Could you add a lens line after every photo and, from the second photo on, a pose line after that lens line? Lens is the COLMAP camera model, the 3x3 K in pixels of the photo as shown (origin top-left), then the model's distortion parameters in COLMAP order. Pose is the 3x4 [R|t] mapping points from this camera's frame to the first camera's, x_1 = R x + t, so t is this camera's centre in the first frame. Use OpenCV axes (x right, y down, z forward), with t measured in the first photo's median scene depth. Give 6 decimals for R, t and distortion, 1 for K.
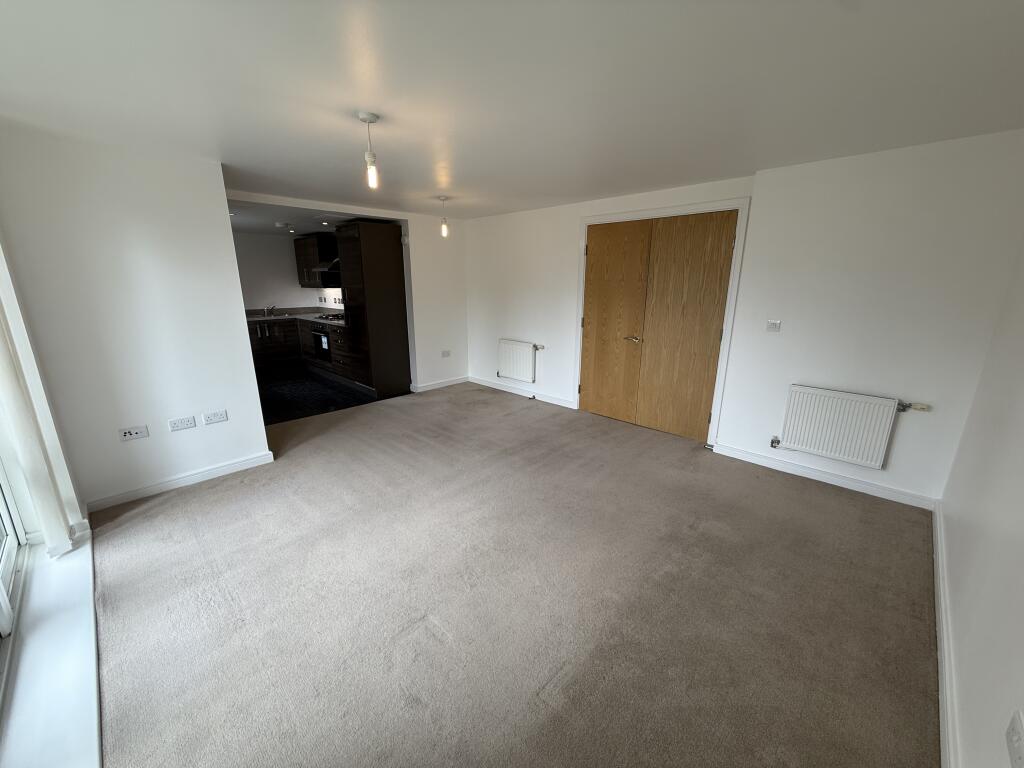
lens RADIAL K [[407.5, 0, 507.3], [0, 407.5, 385.9], [0, 0, 1]] dist [0.000104, 0.000077]
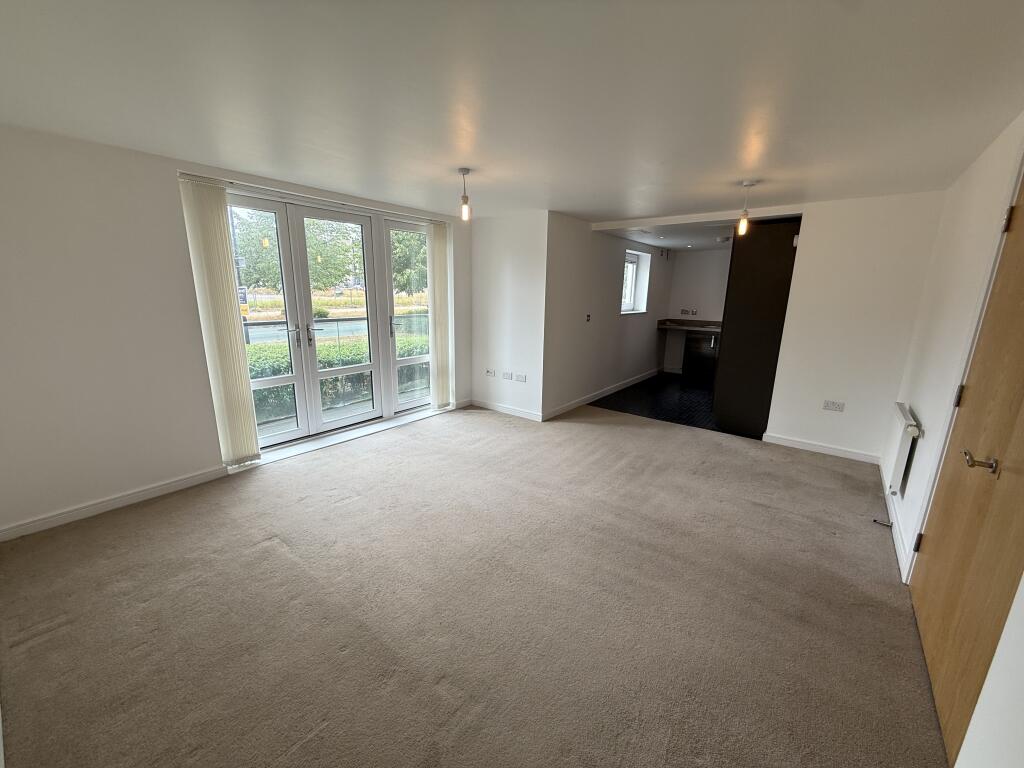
lens RADIAL K [[407.5, 0, 507.3], [0, 407.5, 385.9], [0, 0, 1]] dist [0.000104, 0.000077]
pose [[0.106557, 0.227714, -0.967880, 0.692039], [-0.266853, 0.944260, 0.192778, -0.158092], [0.957828, 0.237740, 0.161383, 0.631889]]
